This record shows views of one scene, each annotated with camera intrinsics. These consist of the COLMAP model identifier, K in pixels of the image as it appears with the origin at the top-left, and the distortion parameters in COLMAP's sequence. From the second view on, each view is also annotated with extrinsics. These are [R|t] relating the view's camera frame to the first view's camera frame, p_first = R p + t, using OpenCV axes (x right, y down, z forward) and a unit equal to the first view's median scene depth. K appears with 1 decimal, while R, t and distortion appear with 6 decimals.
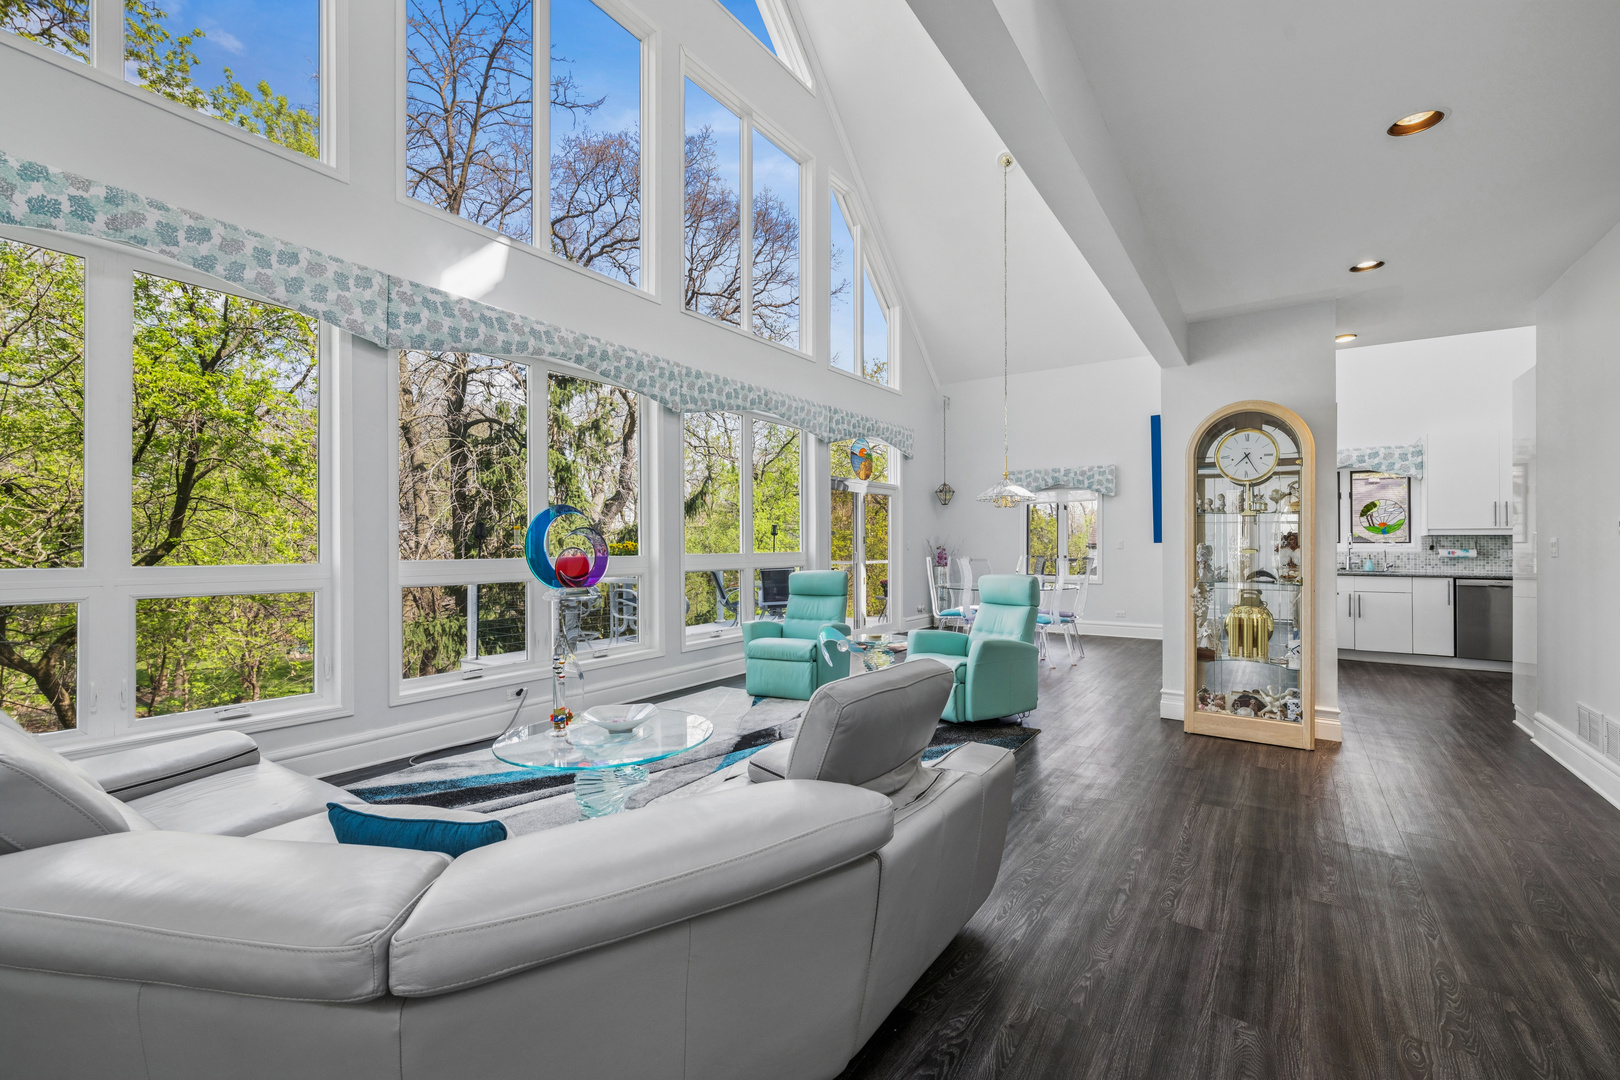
lens RADIAL K [[685.0, 0, 808.4], [0, 685.0, 540.0], [0, 0, 1]] dist [0.004212, -0.001408]
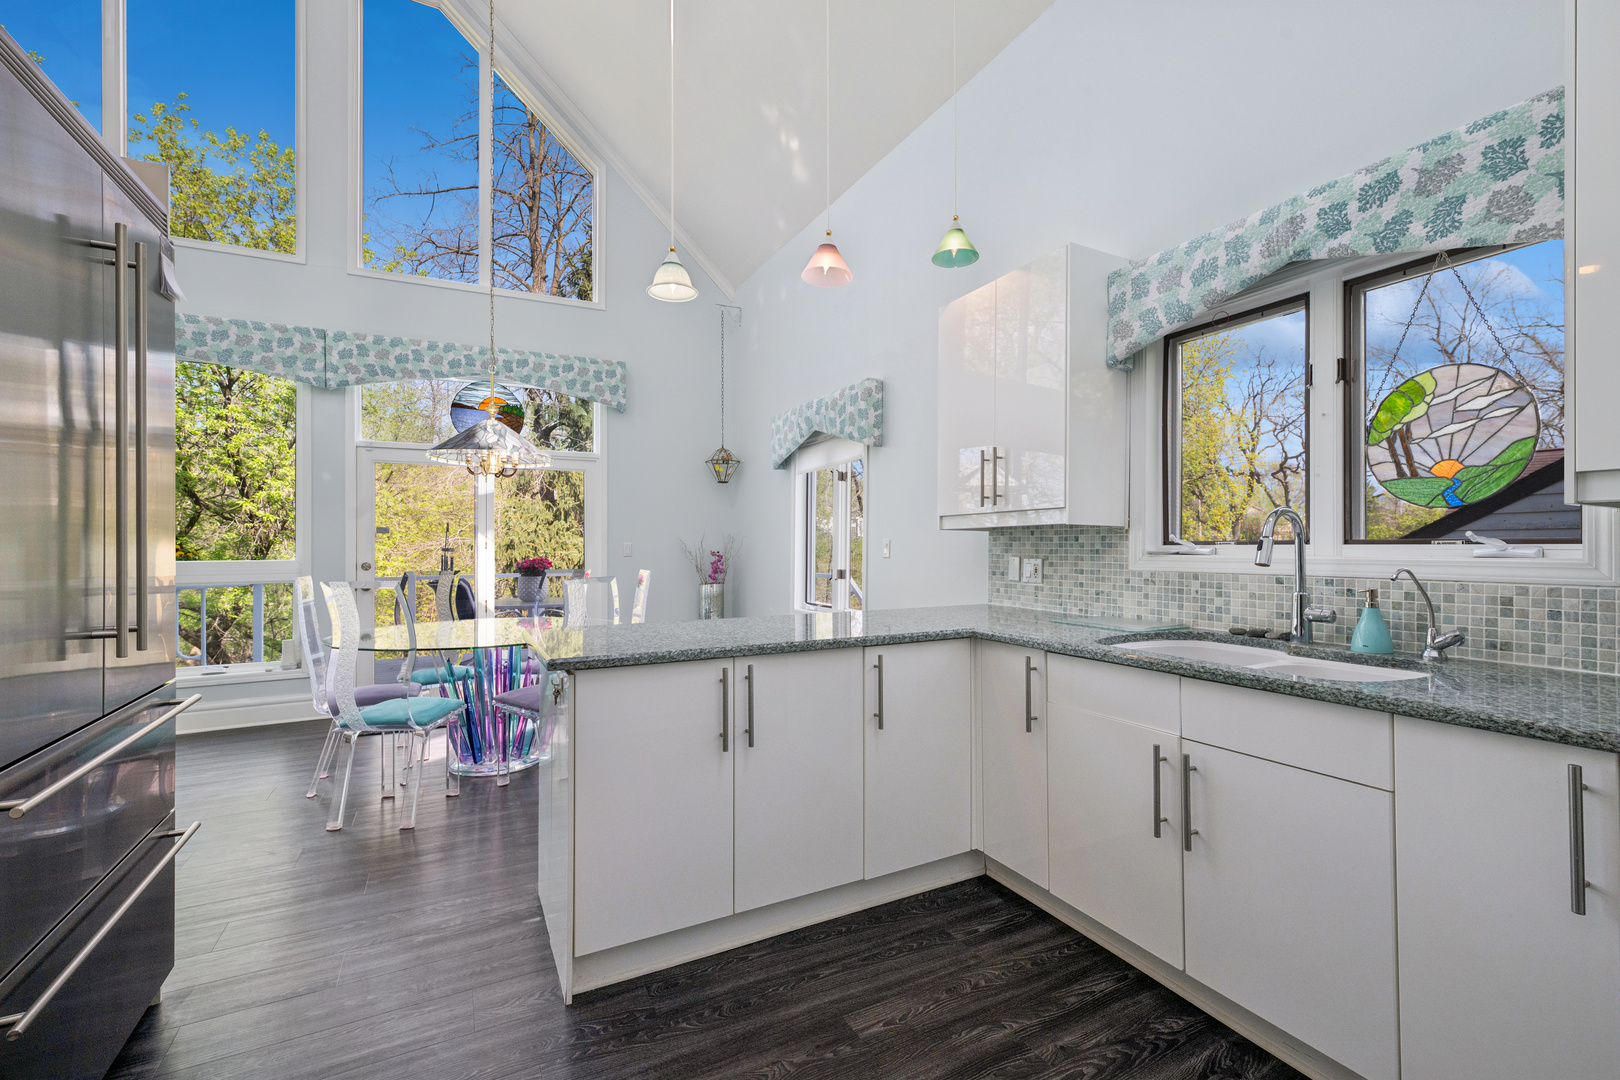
lens RADIAL K [[685.0, 0, 809.3], [0, 685.0, 540.3], [0, 0, 1]] dist [0.004212, -0.001408]
pose [[0.886942, -0.006944, -0.461828, 0.613032], [0.005744, 0.999975, -0.004005, 0.002305], [0.461844, 0.000899, 0.886960, 0.556477]]
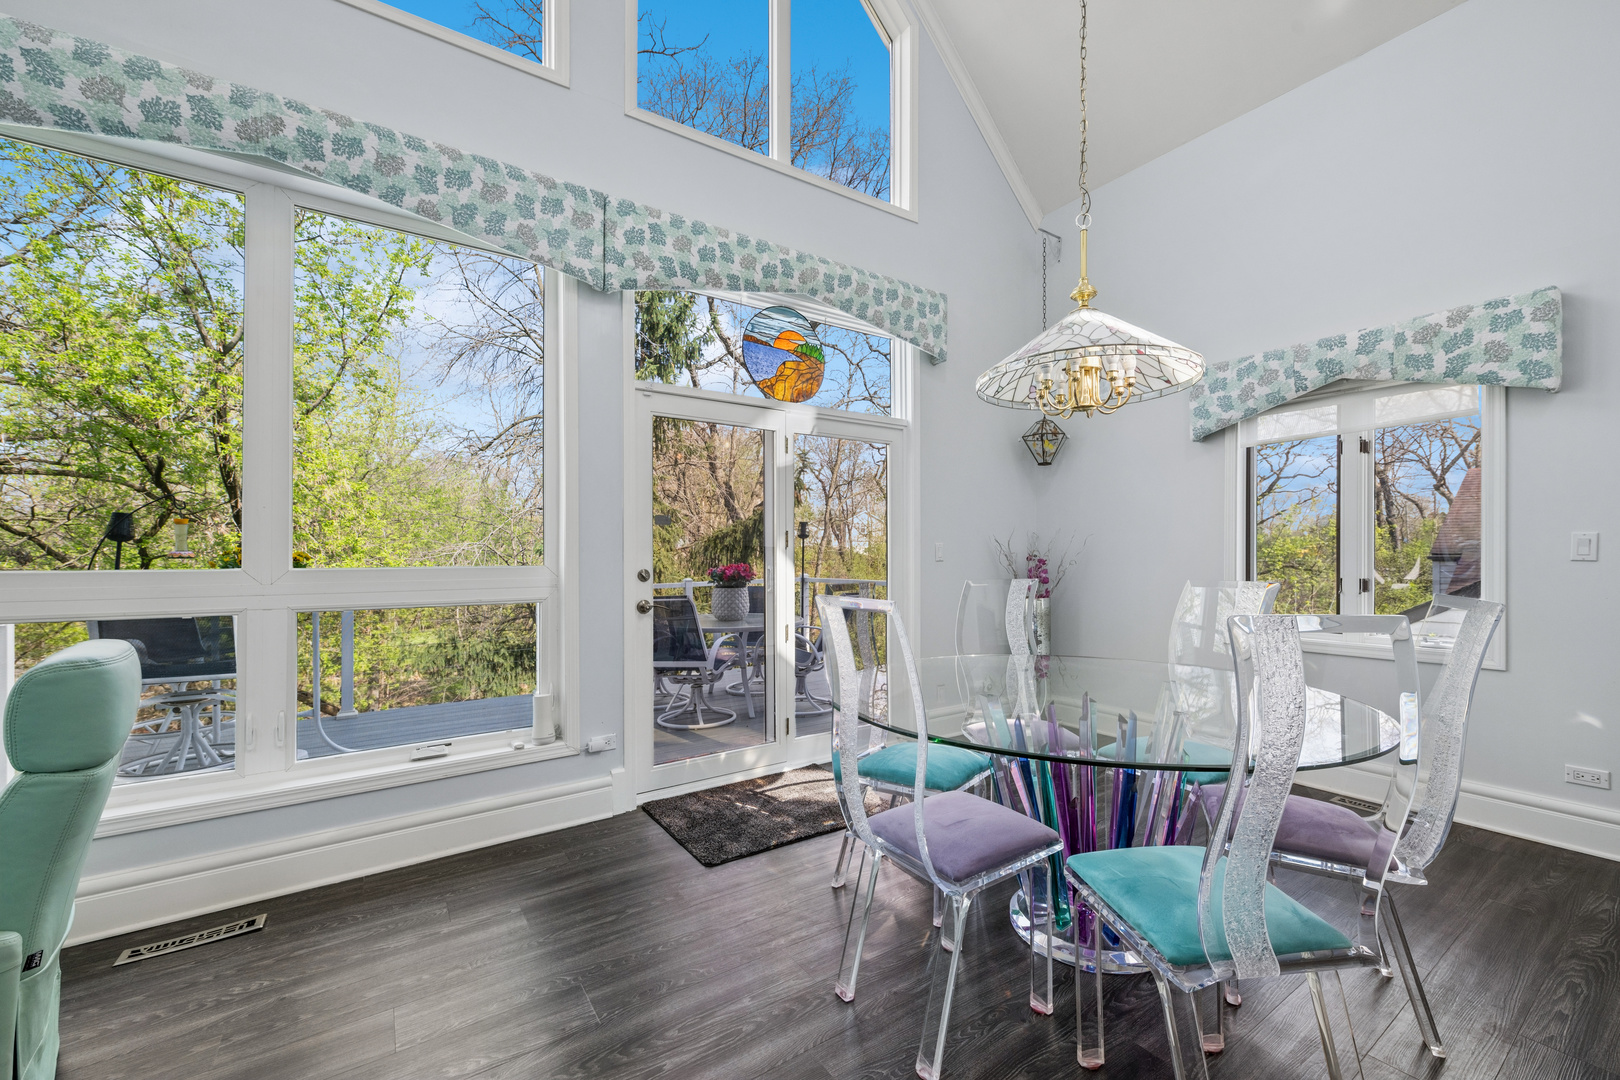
lens RADIAL K [[647.8, 0, 815.4], [0, 647.8, 552.0], [0, 0, 1]] dist [0.002002, -0.000230]
pose [[0.932753, -0.002826, -0.360505, 0.237047], [0.002842, 0.999996, -0.000488, 0.007850], [0.360505, -0.000570, 0.932757, 0.600121]]
